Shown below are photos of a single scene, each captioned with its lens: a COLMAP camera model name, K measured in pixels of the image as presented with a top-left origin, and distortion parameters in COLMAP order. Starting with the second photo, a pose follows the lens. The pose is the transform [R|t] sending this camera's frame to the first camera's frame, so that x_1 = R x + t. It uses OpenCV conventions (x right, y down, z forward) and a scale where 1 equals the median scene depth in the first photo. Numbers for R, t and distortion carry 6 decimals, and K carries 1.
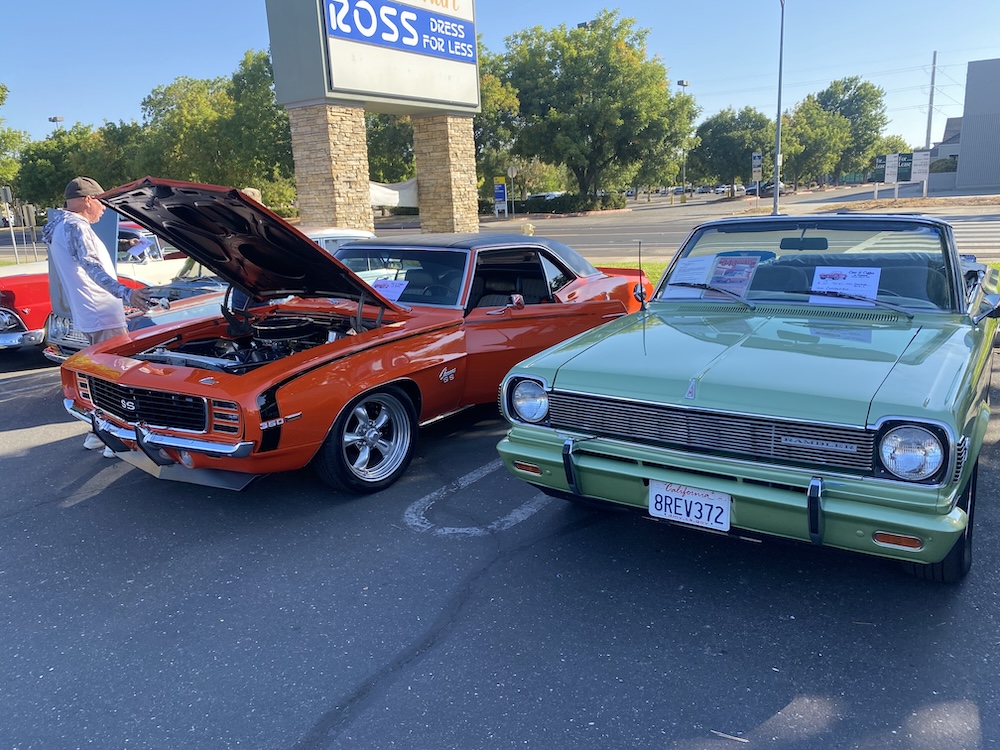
lens RADIAL K [[767.2, 0, 504.8], [0, 767.2, 376.7], [0, 0, 1]] dist [0.019789, -0.007892]
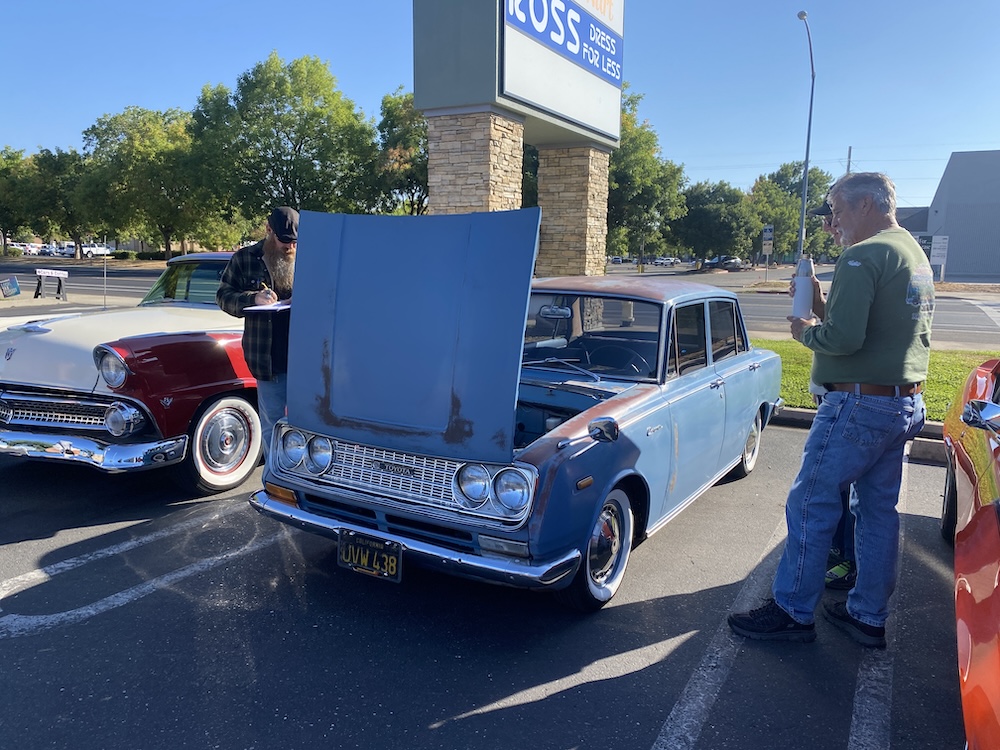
lens RADIAL K [[764.1, 0, 500.6], [0, 764.1, 385.9], [0, 0, 1]] dist [0.020327, -0.005042]
pose [[0.994397, 0.045737, 0.095299, -0.229833], [-0.039617, 0.997089, -0.065143, -0.037242], [-0.098001, 0.061002, 0.993315, 0.232824]]
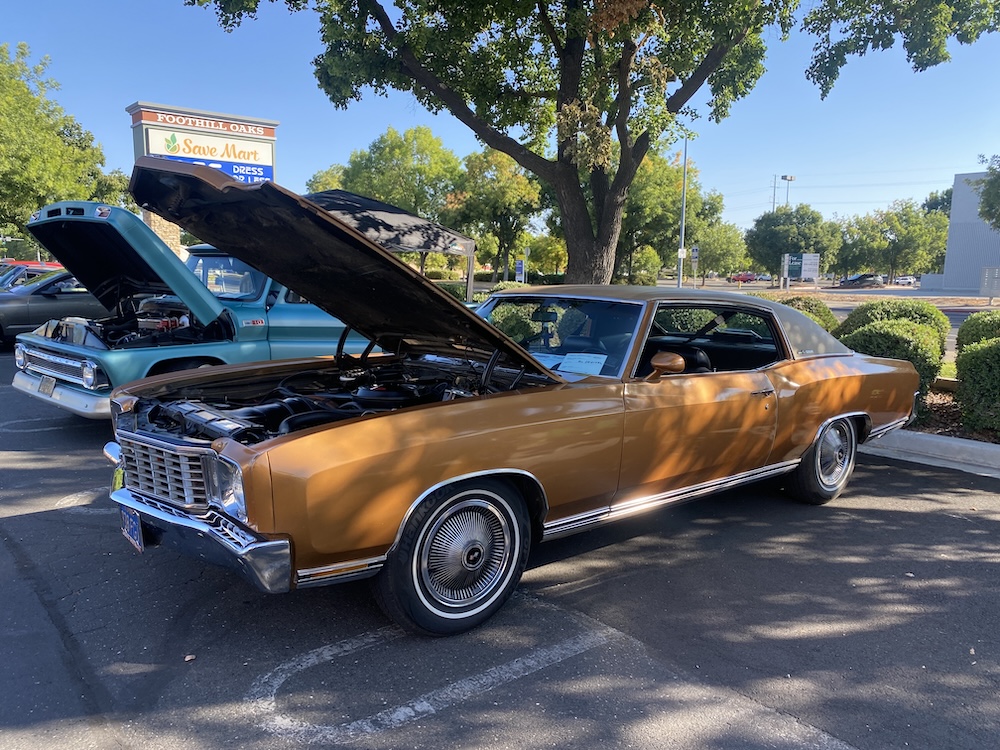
lens RADIAL K [[761.5, 0, 503.2], [0, 761.5, 386.5], [0, 0, 1]] dist [0.076040, -0.093969]
pose [[0.956266, 0.104387, -0.273239, 1.017291], [-0.125256, 0.990307, -0.060031, 0.086489], [0.264324, 0.091631, 0.960071, -0.527856]]
